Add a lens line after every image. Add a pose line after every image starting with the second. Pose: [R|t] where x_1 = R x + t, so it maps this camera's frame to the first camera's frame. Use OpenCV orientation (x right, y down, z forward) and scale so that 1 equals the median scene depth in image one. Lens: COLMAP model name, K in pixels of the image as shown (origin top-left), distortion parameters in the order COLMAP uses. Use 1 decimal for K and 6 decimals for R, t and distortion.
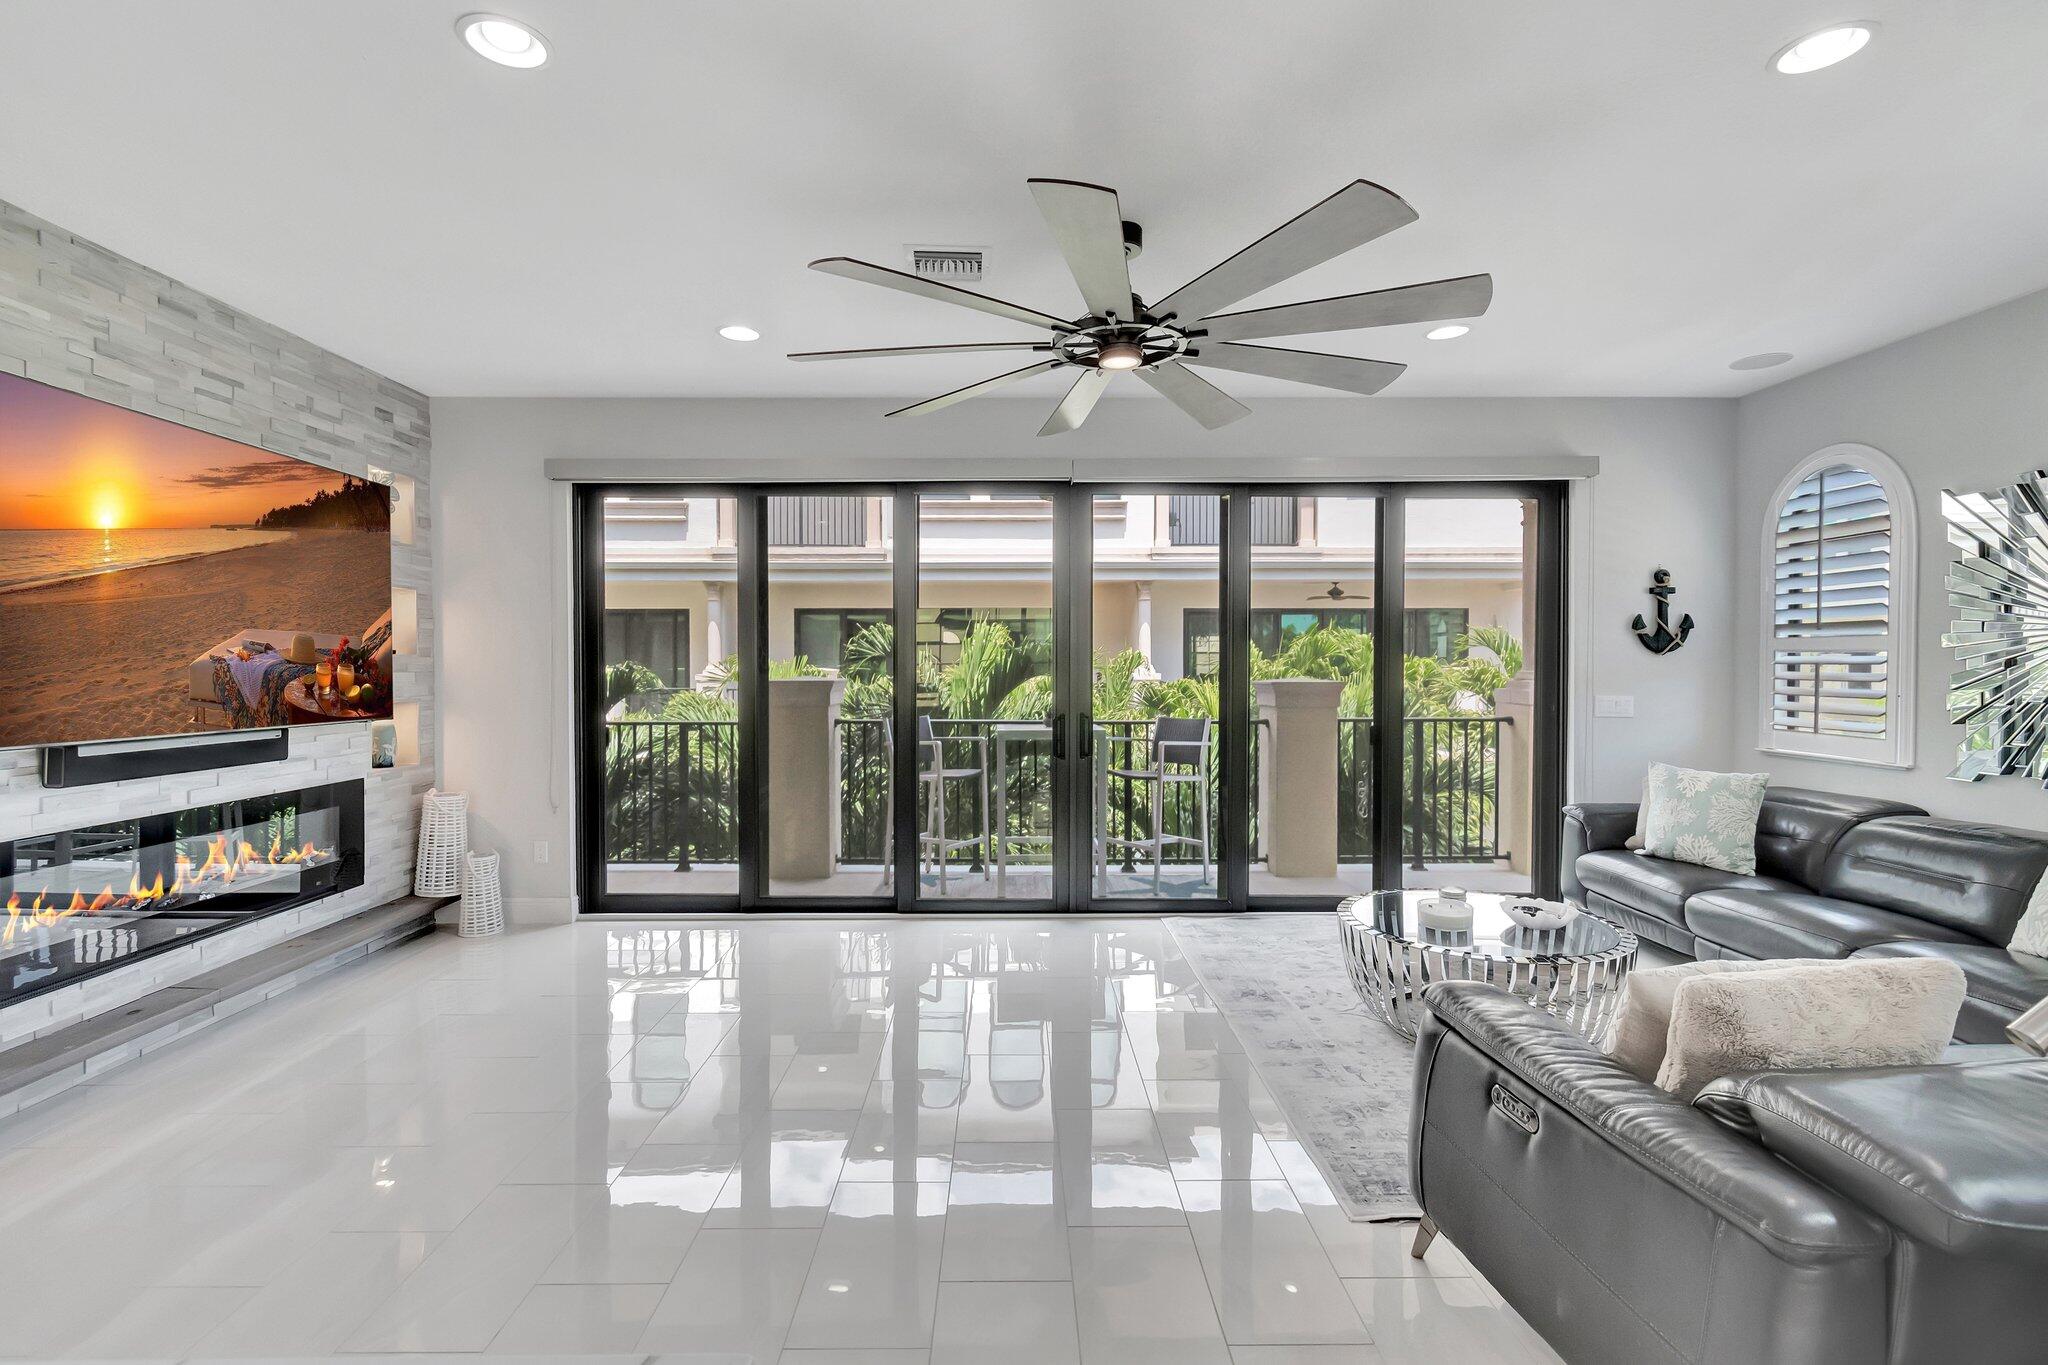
lens RADIAL K [[929.2, 0, 1018.0], [0, 929.2, 673.3], [0, 0, 1]] dist [-0.001055, -0.001018]
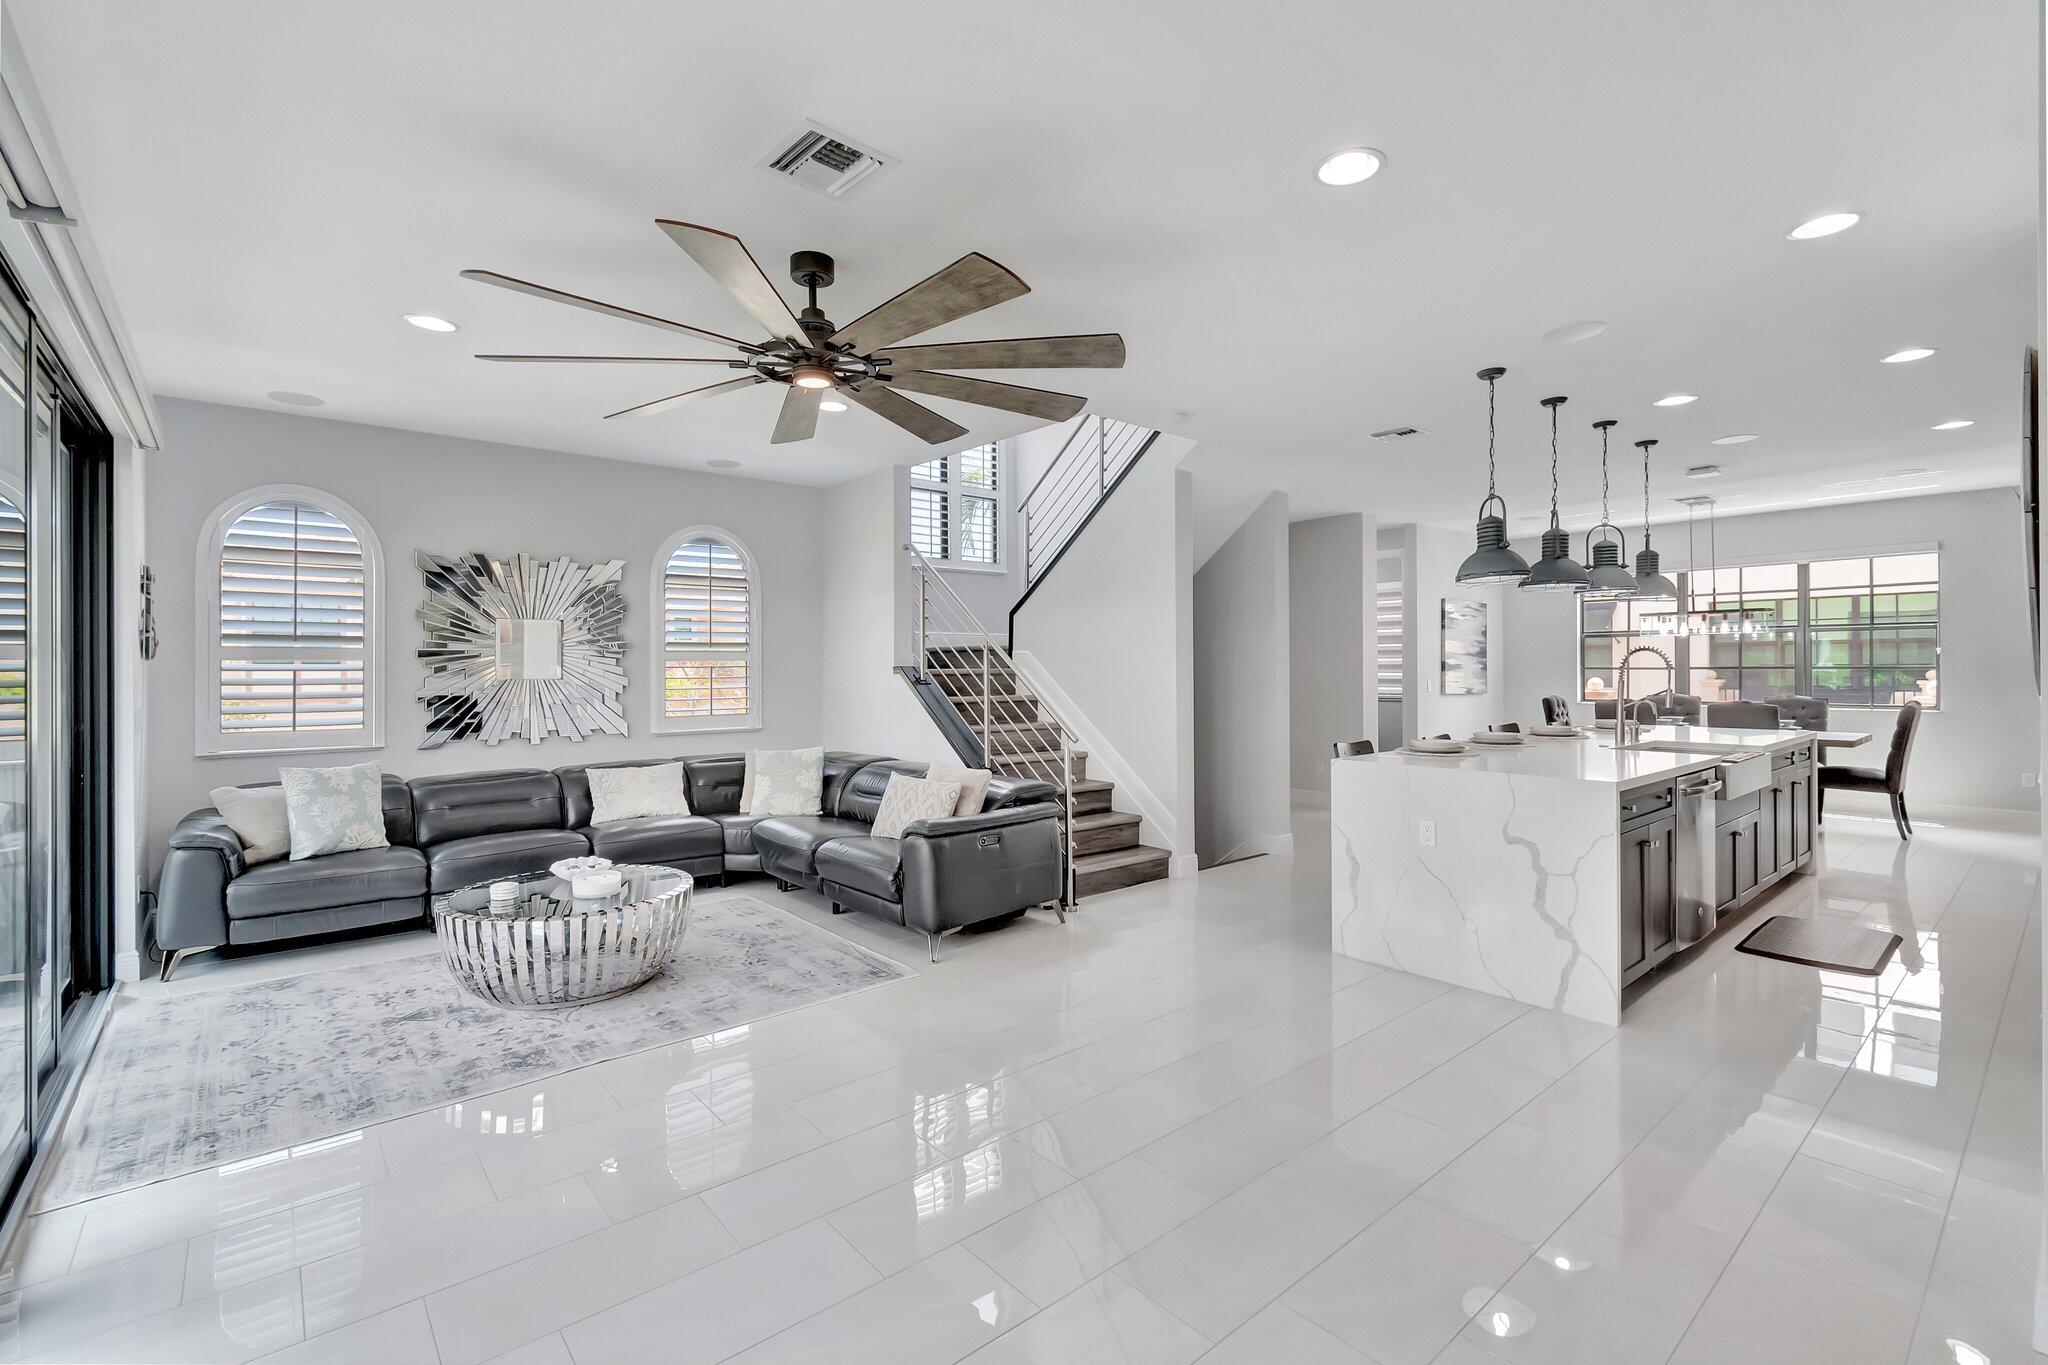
lens RADIAL K [[896.2, 0, 1014.5], [0, 896.2, 667.1], [0, 0, 1]] dist [0.000404, -0.000361]
pose [[-0.633568, 0.007491, 0.773651, -0.546686], [0.015367, 0.999878, 0.002903, -0.003426], [-0.773534, 0.013728, -0.633606, 0.973885]]
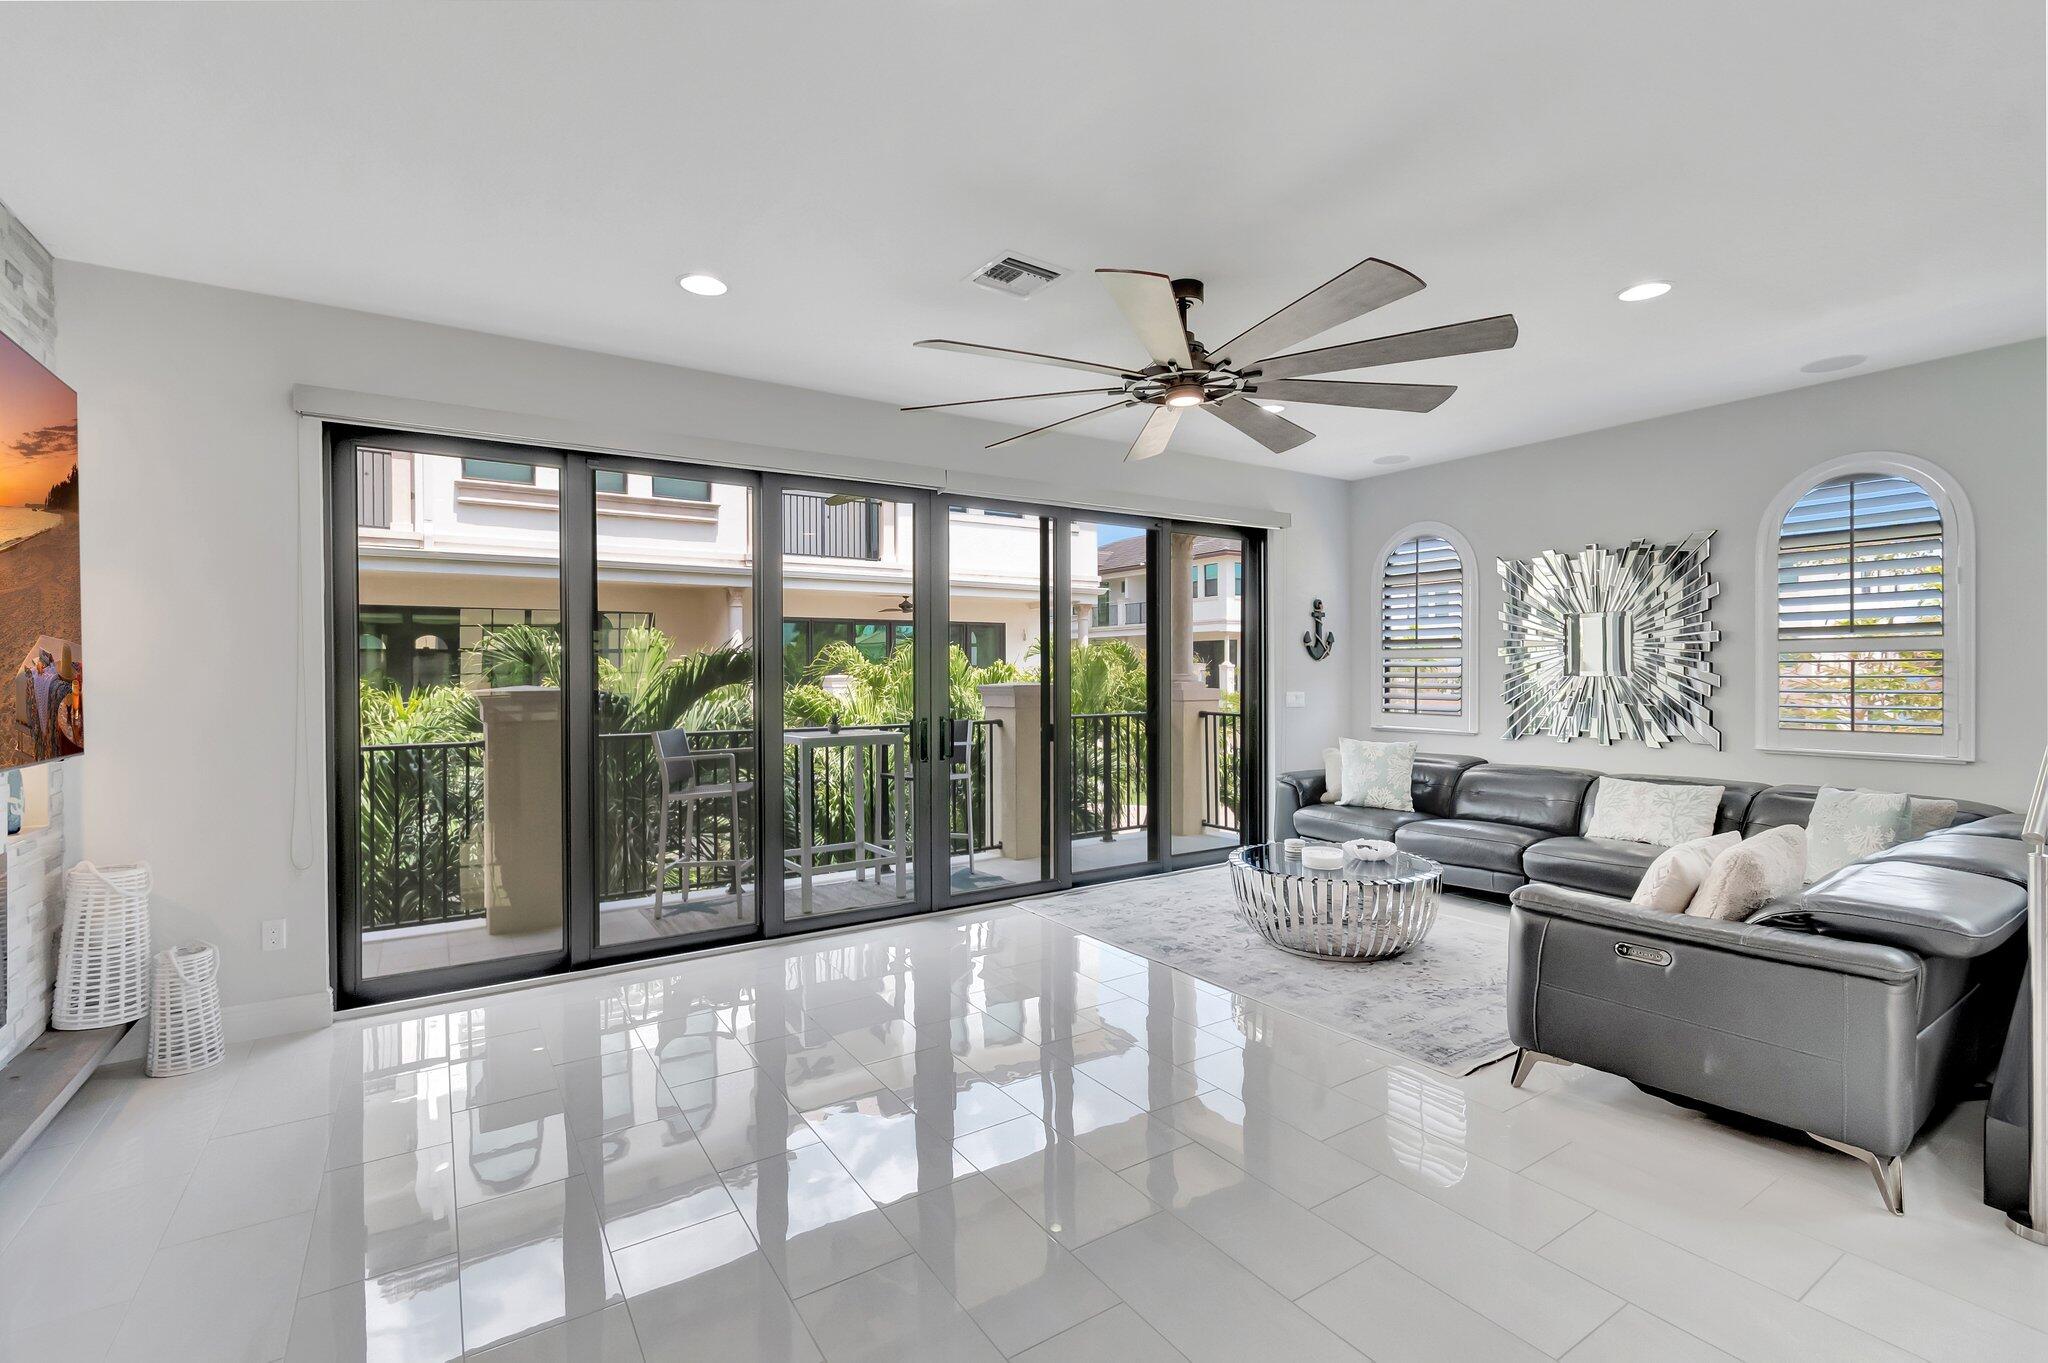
lens RADIAL K [[906.4, 0, 1017.9], [0, 906.4, 667.1], [0, 0, 1]] dist [0.002579, 0.000123]
pose [[0.843487, -0.000607, 0.537149, -0.438412], [0.009786, 0.999851, -0.014237, 0.004399], [-0.537060, 0.017265, 0.843367, 0.113031]]
